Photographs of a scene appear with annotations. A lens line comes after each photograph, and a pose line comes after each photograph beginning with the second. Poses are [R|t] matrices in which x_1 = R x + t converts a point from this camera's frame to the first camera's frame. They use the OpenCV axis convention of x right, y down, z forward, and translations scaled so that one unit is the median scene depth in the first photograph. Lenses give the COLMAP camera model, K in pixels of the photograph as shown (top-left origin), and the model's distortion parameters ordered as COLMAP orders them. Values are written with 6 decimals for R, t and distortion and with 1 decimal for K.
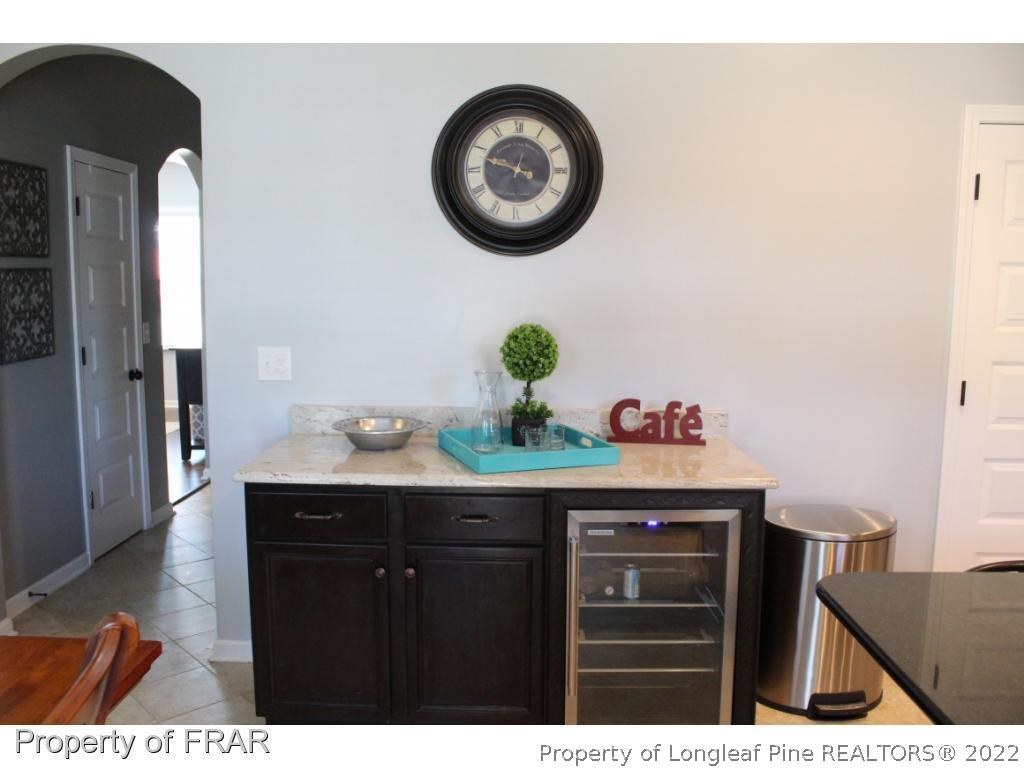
lens RADIAL K [[871.2, 0, 509.7], [0, 871.2, 387.9], [0, 0, 1]] dist [-0.156445, 0.142583]
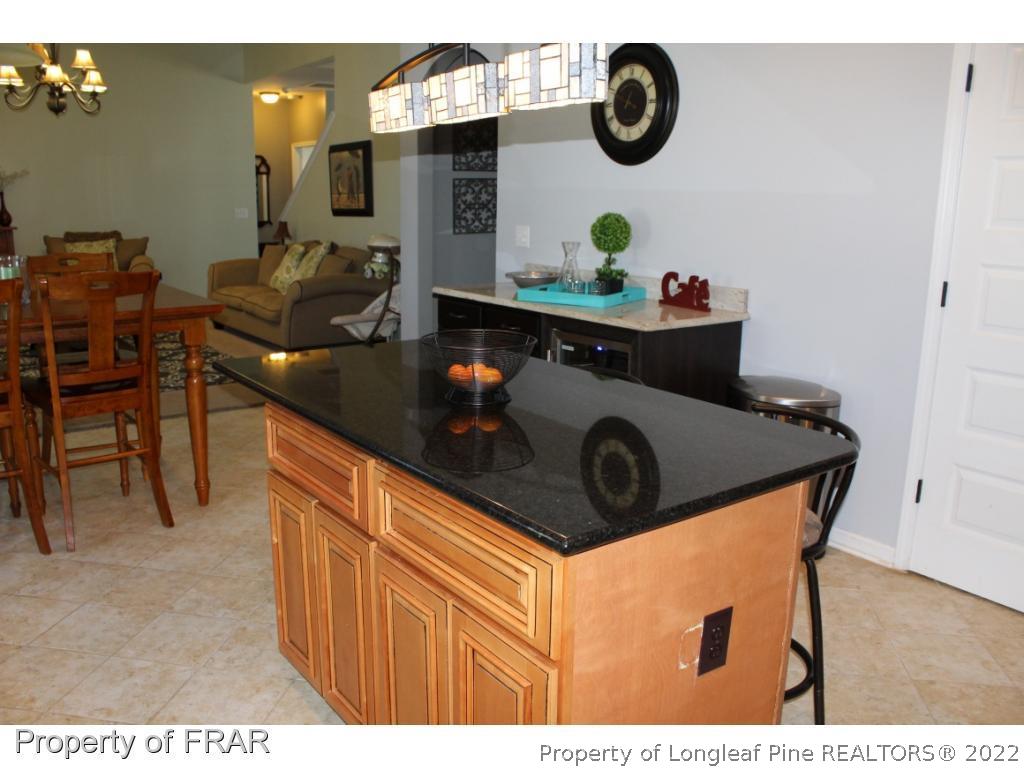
lens RADIAL K [[871.2, 0, 508.2], [0, 871.2, 385.8], [0, 0, 1]] dist [-0.156445, 0.142583]
pose [[0.608770, 0.170521, -0.774804, 1.036178], [-0.109029, 0.985343, 0.131193, 0.038150], [0.785819, 0.004610, 0.618439, -0.009521]]
